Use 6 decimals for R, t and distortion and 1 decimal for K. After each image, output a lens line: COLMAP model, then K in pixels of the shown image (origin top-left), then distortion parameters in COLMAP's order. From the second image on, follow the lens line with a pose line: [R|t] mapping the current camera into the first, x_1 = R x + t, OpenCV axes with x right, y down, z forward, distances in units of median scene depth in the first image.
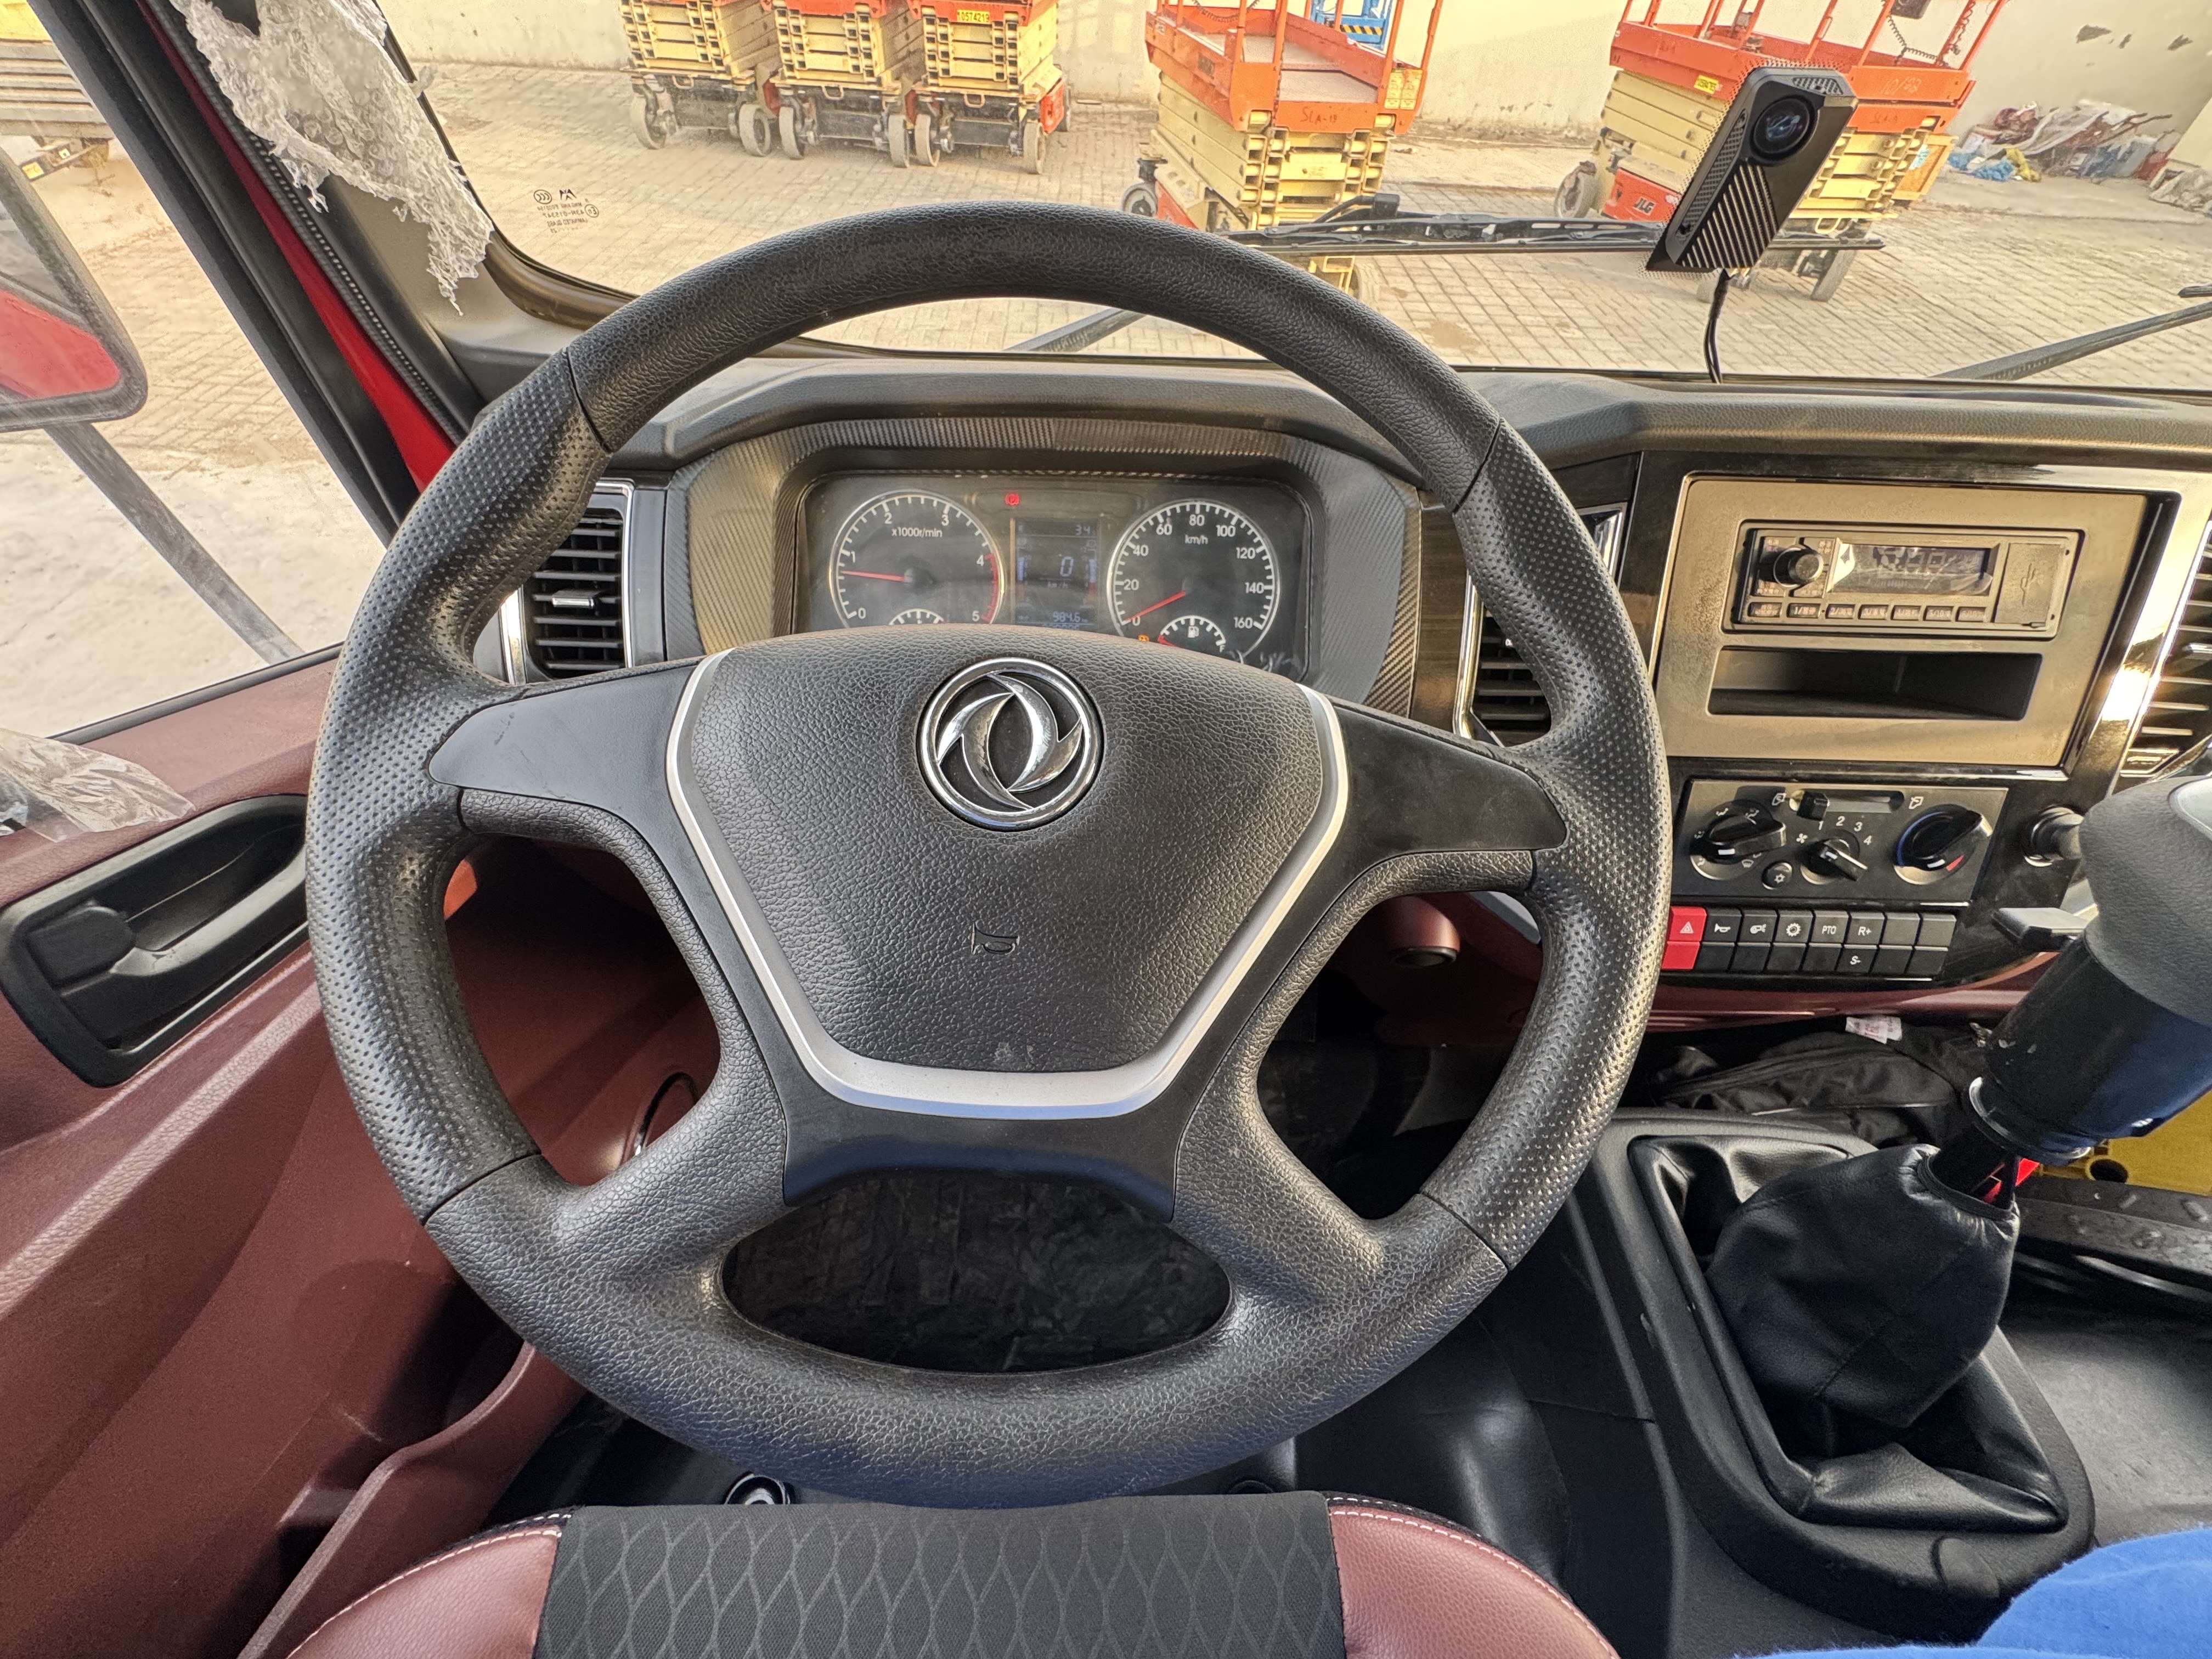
lens RADIAL K [[892.0, 0, 1107.7], [0, 892.0, 825.3], [0, 0, 1]] dist [0.001631, 0.000004]
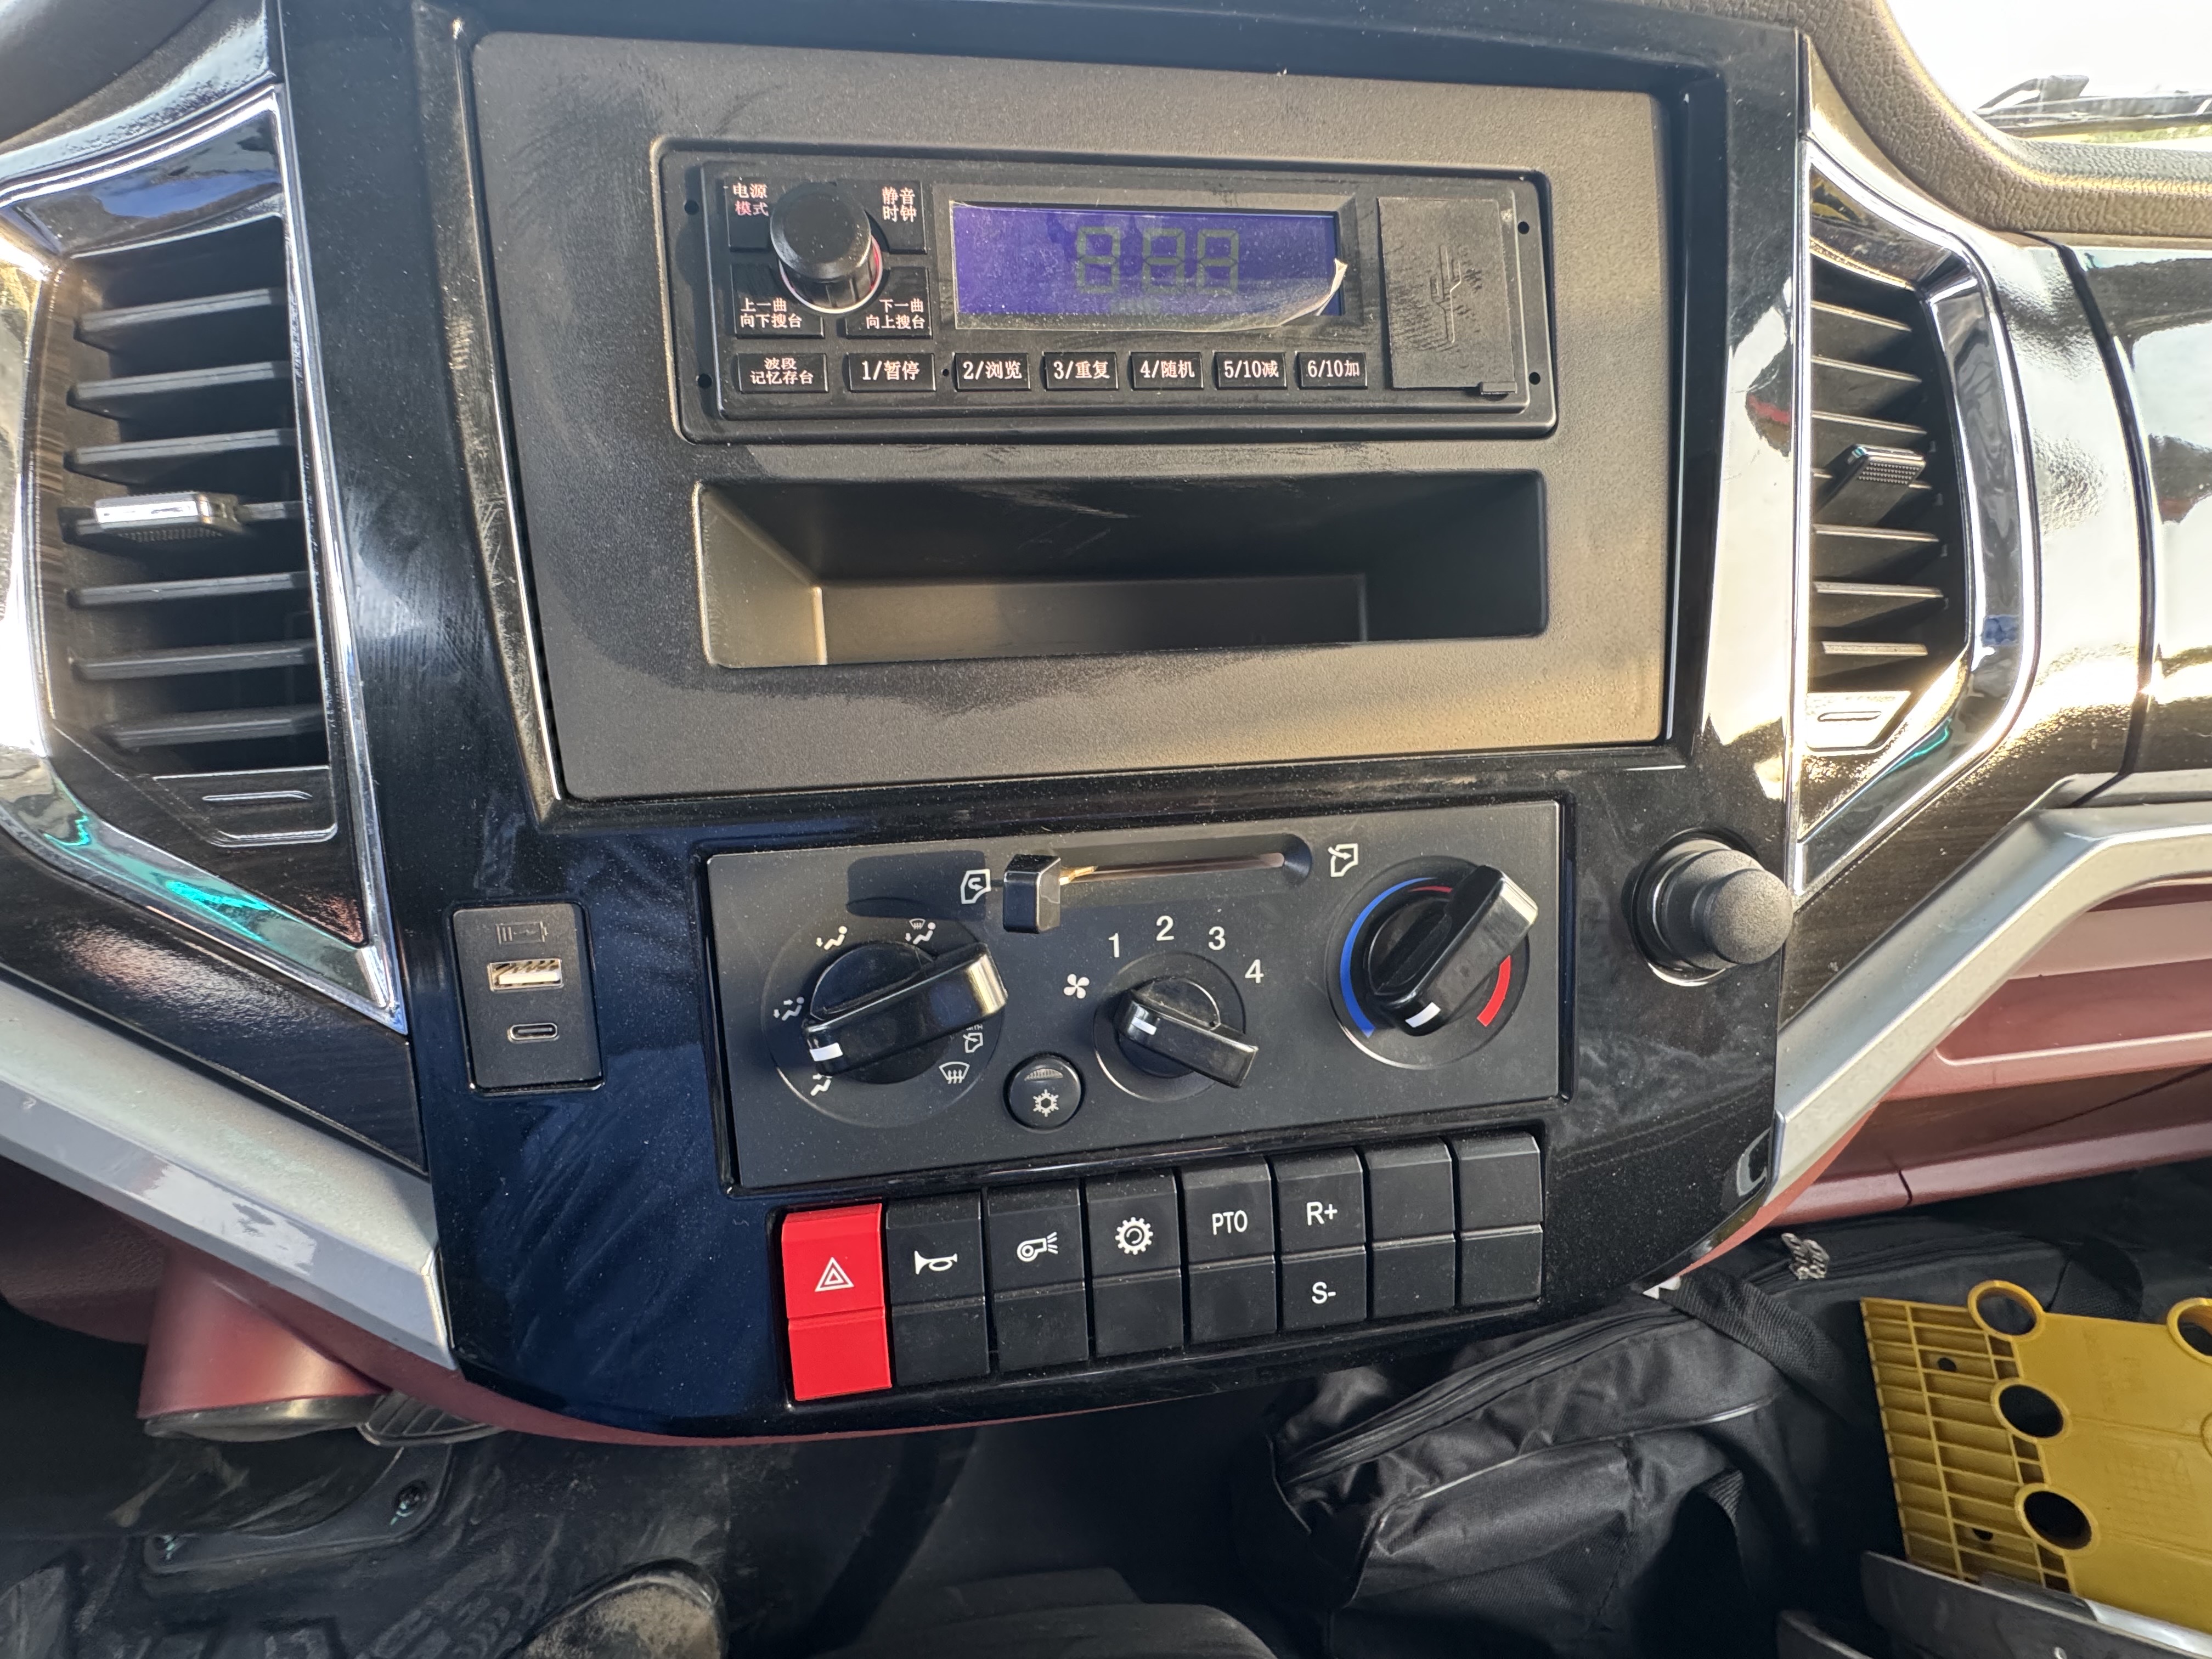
lens RADIAL K [[892.0, 0, 1106.8], [0, 892.0, 834.0], [0, 0, 1]] dist [0.001631, 0.000004]
pose [[0.988807, -0.095716, 0.114453, 0.729972], [0.116985, 0.973487, -0.196566, 0.026383], [-0.092603, 0.207755, 0.973788, 0.606182]]
